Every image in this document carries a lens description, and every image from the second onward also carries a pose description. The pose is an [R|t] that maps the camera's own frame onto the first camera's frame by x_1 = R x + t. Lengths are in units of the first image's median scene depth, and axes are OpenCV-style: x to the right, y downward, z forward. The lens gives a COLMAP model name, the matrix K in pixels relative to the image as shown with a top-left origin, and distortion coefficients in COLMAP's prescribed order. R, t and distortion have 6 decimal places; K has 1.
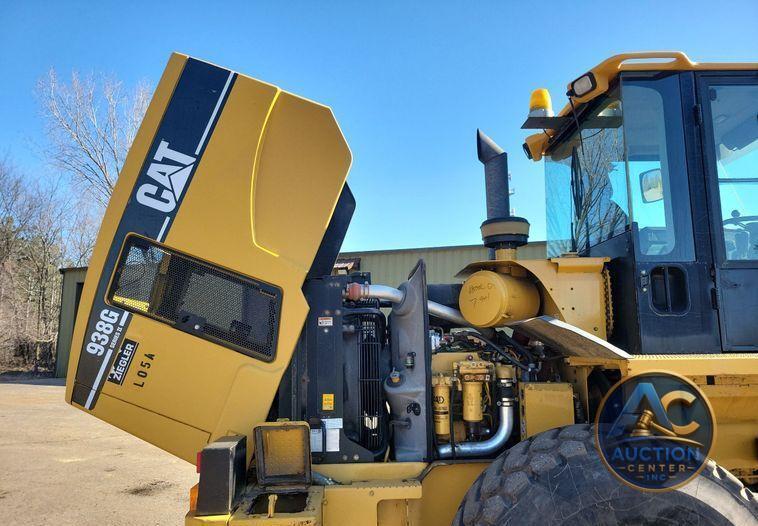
lens RADIAL K [[574.5, 0, 387.6], [0, 574.5, 276.9], [0, 0, 1]] dist [0.077083, -0.060227]
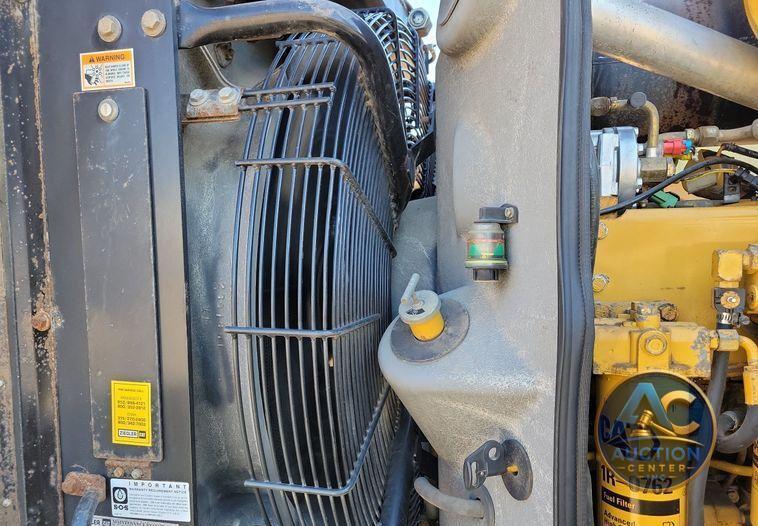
lens RADIAL K [[574.5, 0, 387.6], [0, 574.5, 276.9], [0, 0, 1]] dist [0.077083, -0.060227]
pose [[0.961101, 0.016505, -0.275703, 0.062608], [0.032775, 0.984345, 0.173180, 0.120257], [0.274245, -0.175480, 0.945514, 0.790959]]
